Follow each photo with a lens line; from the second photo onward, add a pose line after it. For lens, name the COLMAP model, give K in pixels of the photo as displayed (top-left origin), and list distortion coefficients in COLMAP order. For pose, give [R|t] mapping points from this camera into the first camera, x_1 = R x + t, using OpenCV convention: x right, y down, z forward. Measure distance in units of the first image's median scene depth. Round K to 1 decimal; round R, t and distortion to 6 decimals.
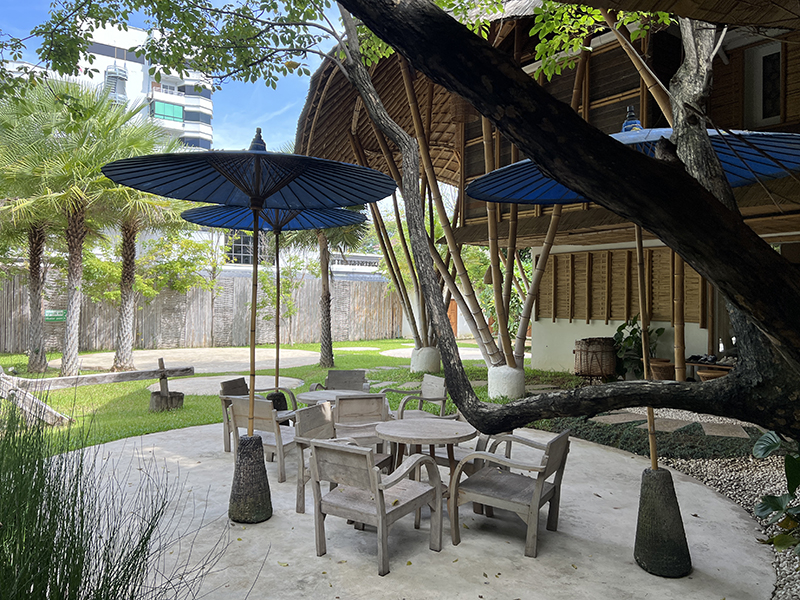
lens RADIAL K [[601.8, 0, 400.0], [0, 601.8, 300.0], [0, 0, 1]] dist [0.009684, -0.003722]
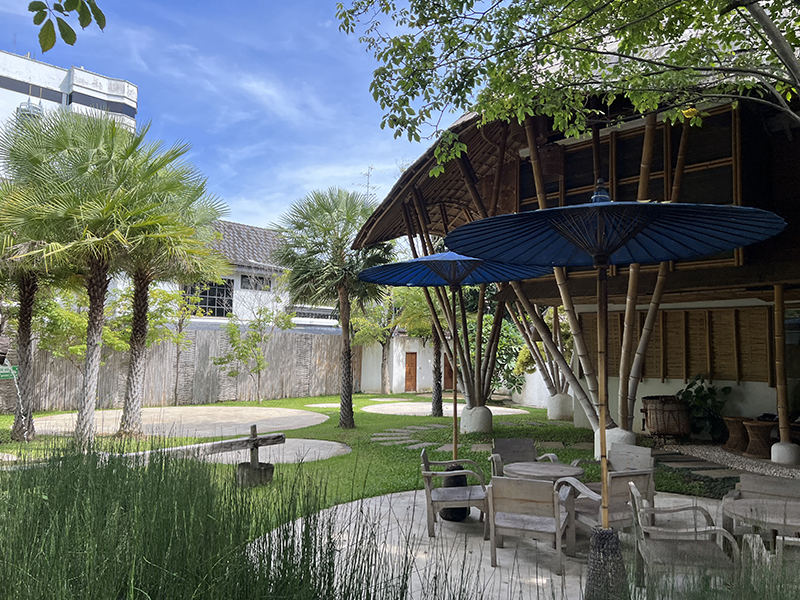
lens RADIAL K [[601.8, 0, 400.0], [0, 601.8, 300.0], [0, 0, 1]] dist [0.009684, -0.003722]
pose [[0.988206, 0.016061, 0.152283, -0.195559], [-0.002883, 0.996259, -0.086367, -0.007177], [-0.153100, 0.084909, 0.984556, 0.043145]]
